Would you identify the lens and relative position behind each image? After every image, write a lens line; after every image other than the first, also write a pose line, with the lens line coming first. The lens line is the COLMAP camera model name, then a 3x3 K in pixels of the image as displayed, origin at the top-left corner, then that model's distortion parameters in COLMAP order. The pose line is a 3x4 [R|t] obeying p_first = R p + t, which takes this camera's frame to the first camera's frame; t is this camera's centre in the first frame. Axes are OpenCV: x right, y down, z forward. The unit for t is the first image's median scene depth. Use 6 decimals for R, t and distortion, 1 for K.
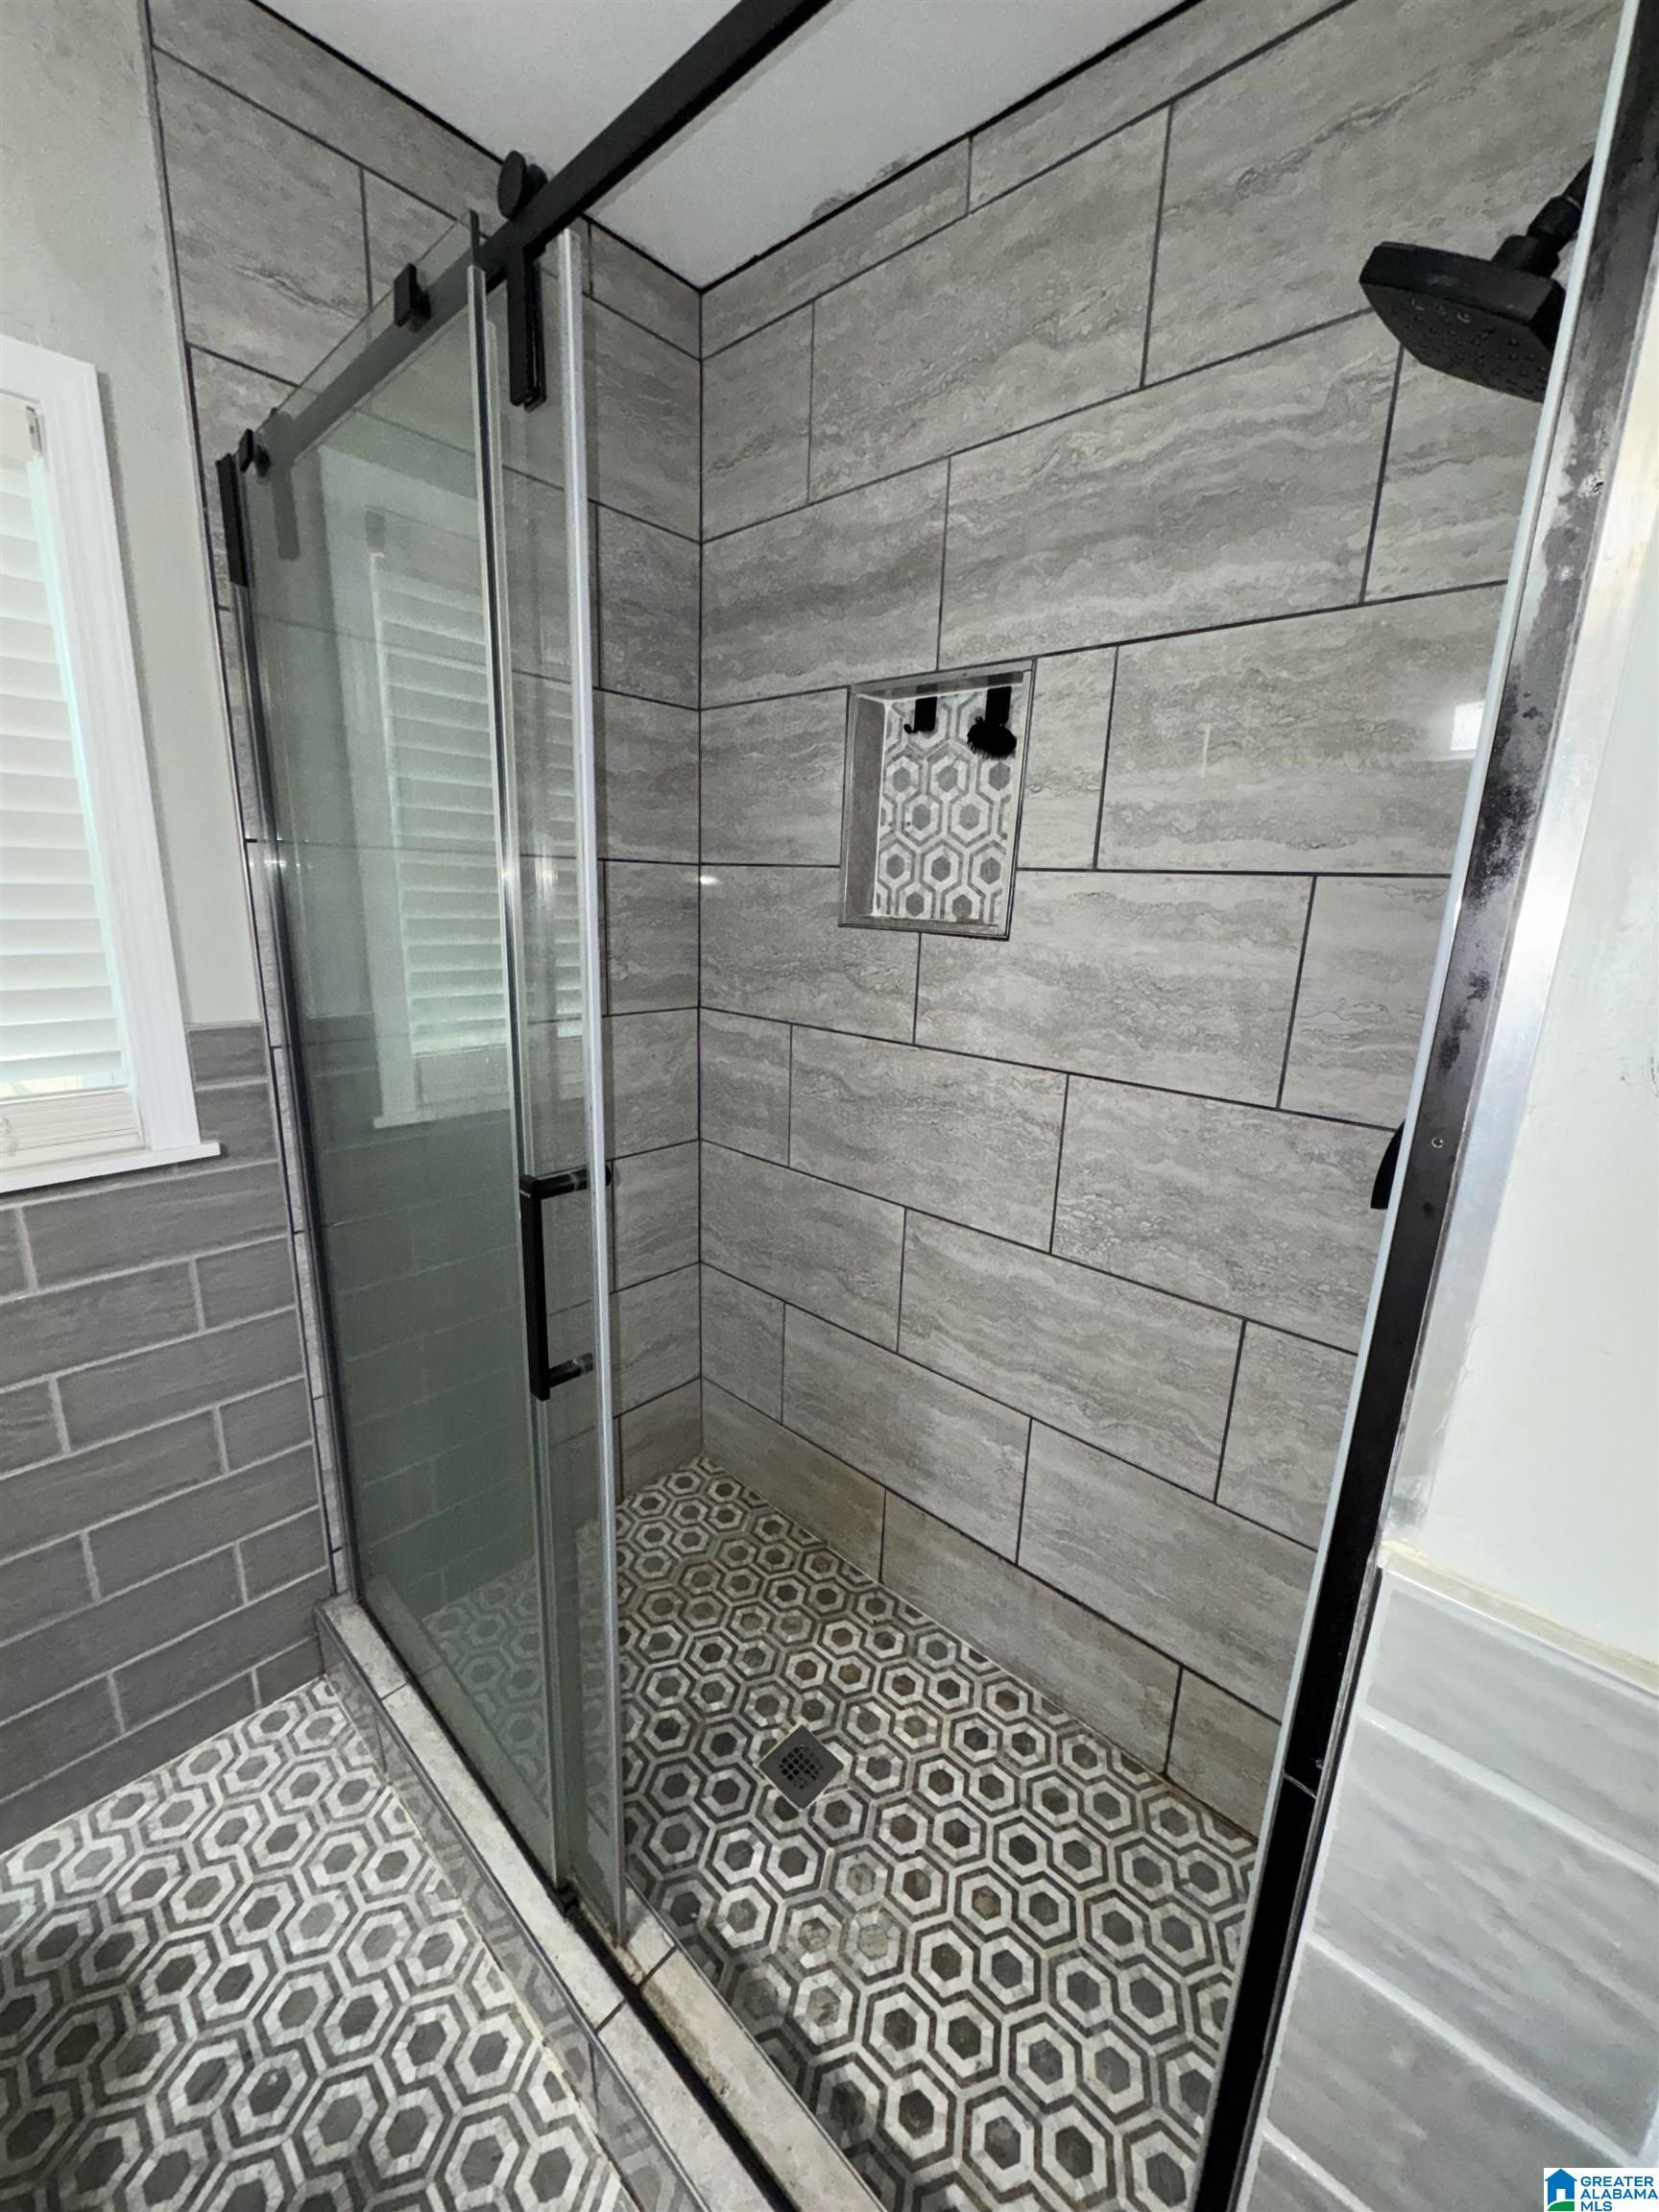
lens RADIAL K [[888.7, 0, 831.9], [0, 888.7, 1105.3], [0, 0, 1]] dist [-0.002571, 0.000451]
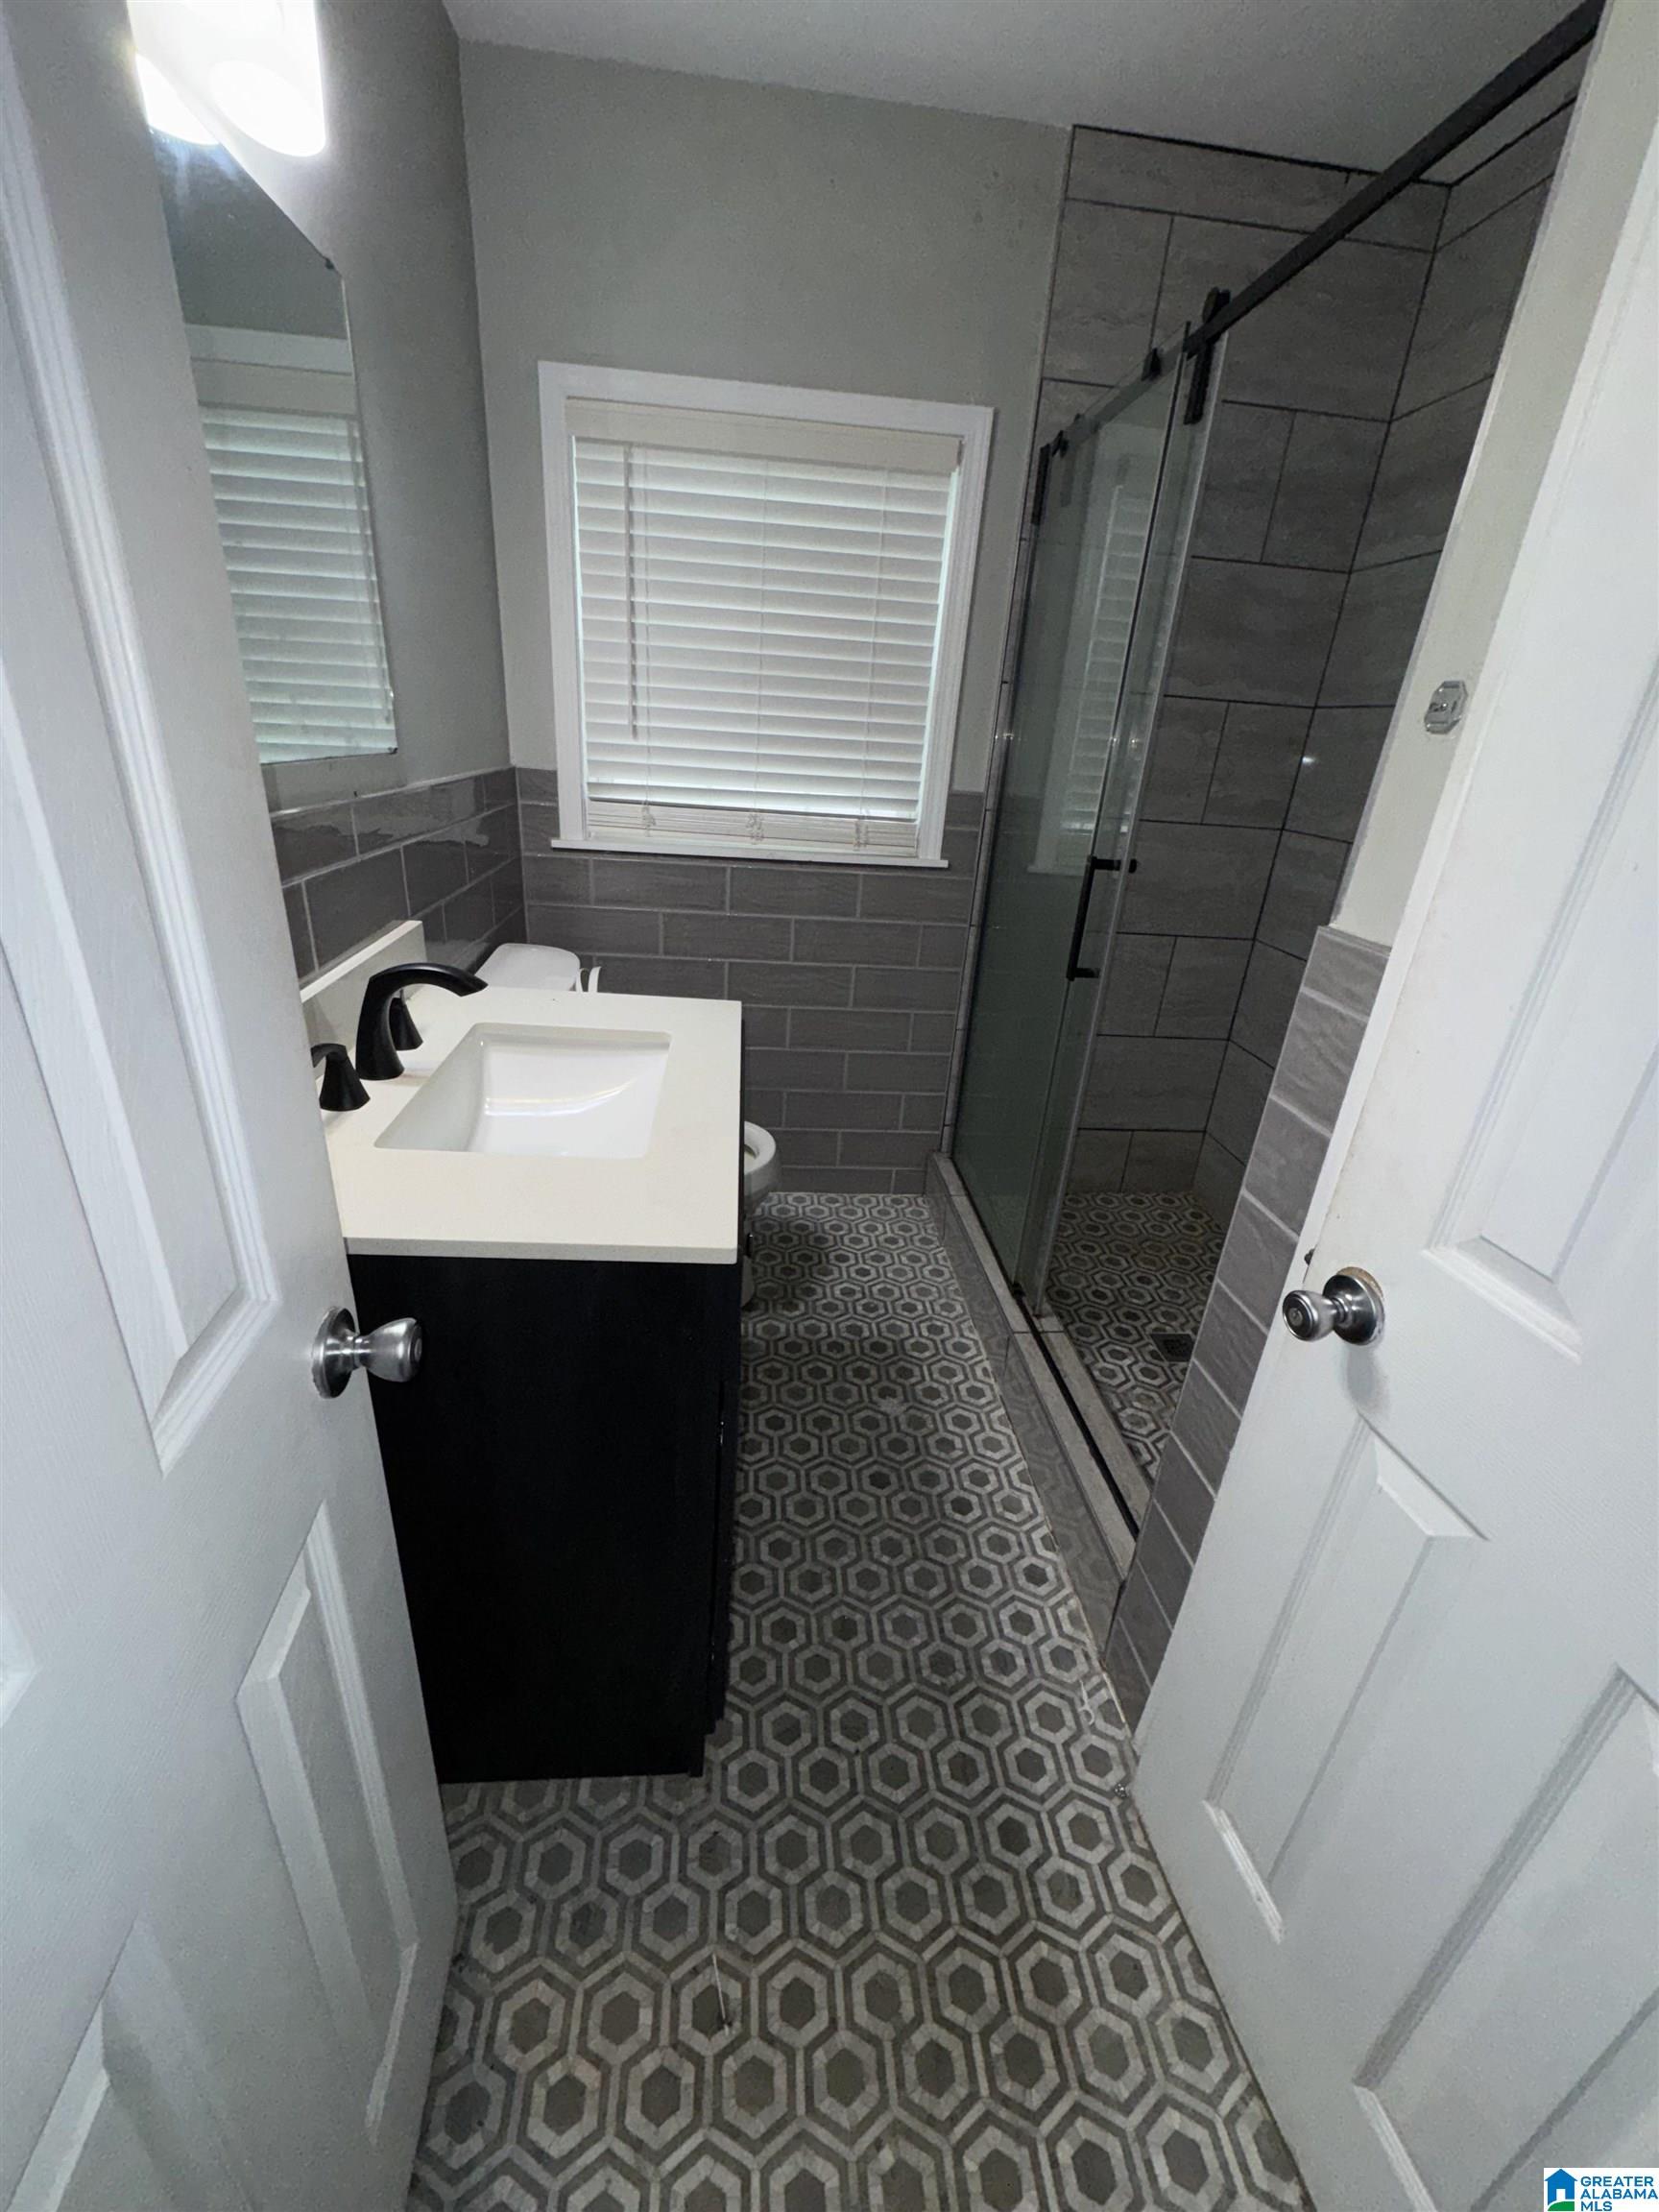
lens RADIAL K [[888.7, 0, 821.5], [0, 888.7, 1111.7], [0, 0, 1]] dist [-0.002571, 0.000451]
pose [[0.742228, 0.279348, -0.609148, 0.347052], [-0.200067, 0.959892, 0.196419, 0.223061], [0.639586, -0.023917, 0.768347, -0.544695]]
